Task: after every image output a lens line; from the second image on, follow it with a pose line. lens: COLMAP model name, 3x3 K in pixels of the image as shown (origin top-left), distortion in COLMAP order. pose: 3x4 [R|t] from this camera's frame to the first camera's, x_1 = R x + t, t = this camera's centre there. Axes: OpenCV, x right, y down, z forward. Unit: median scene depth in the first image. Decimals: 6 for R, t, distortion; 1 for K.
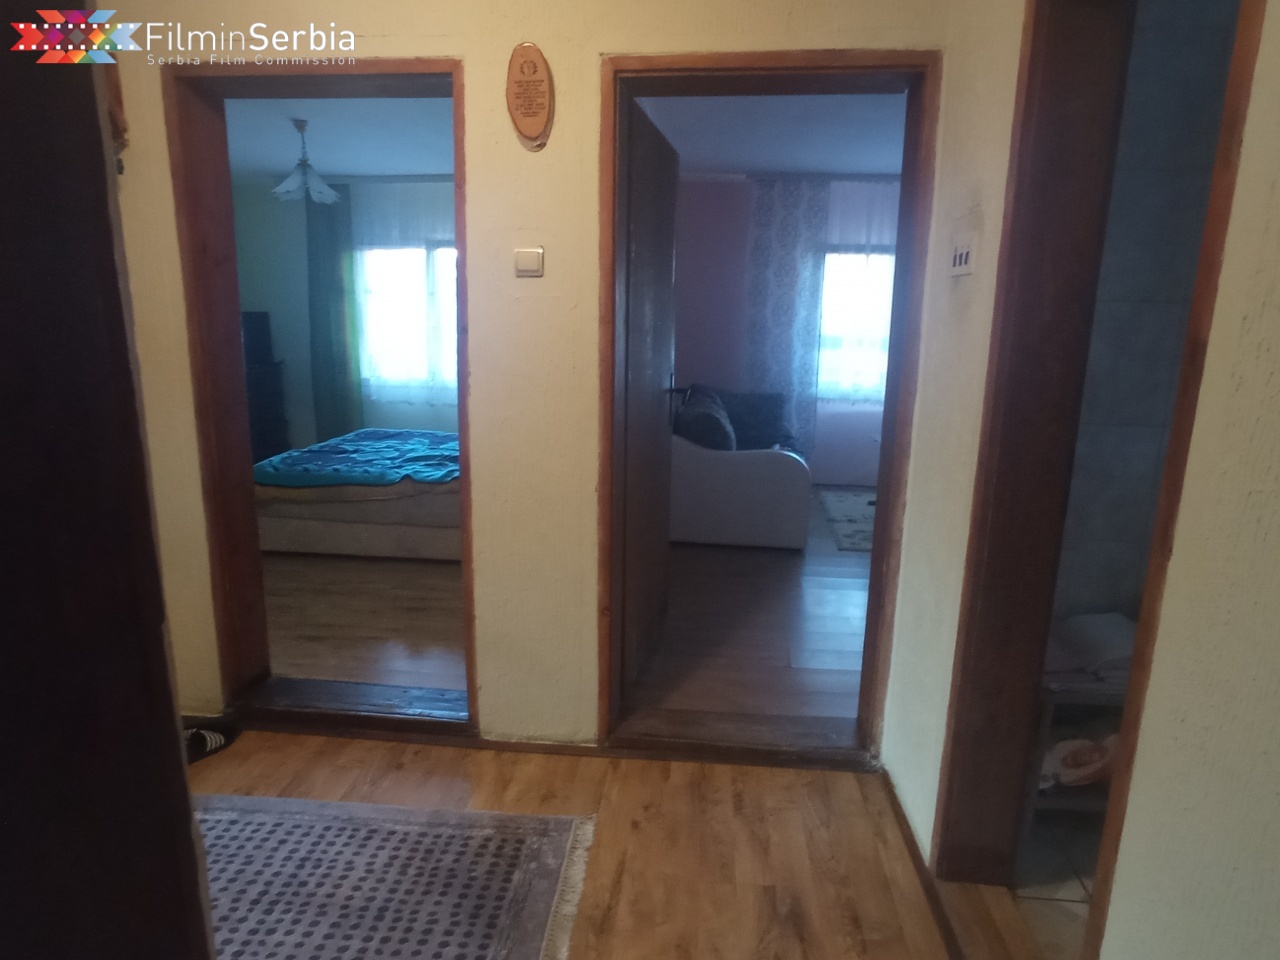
lens RADIAL K [[782.3, 0, 631.1], [0, 782.3, 481.8], [0, 0, 1]] dist [-0.031575, -0.000411]
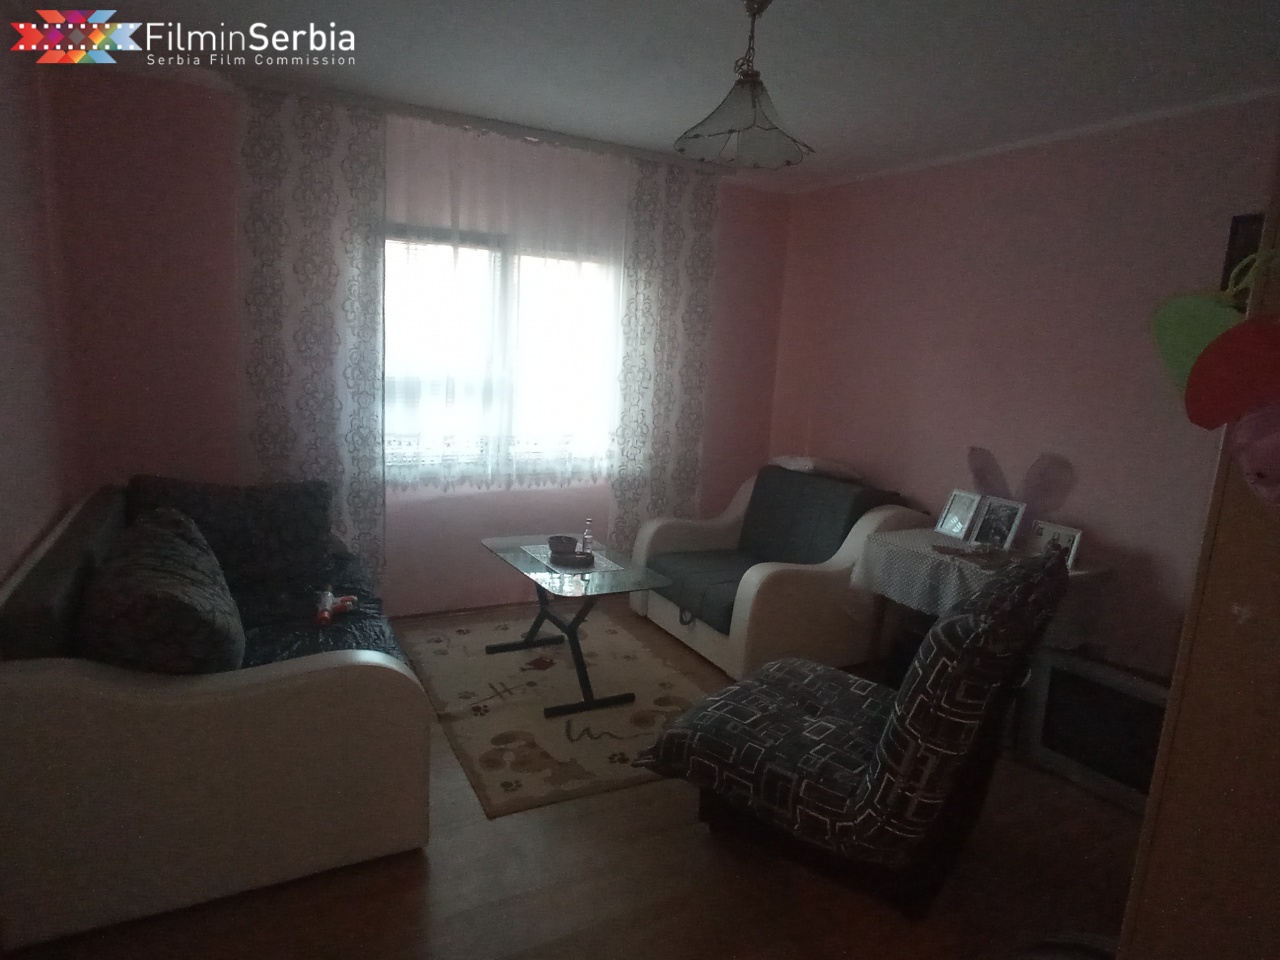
lens RADIAL K [[782.3, 0, 642.9], [0, 782.3, 477.8], [0, 0, 1]] dist [-0.031575, -0.000411]
pose [[0.815427, -0.072829, 0.574260, 0.058557], [0.085471, 0.996328, 0.004991, -0.098048], [-0.572515, 0.045013, 0.818657, 0.407070]]
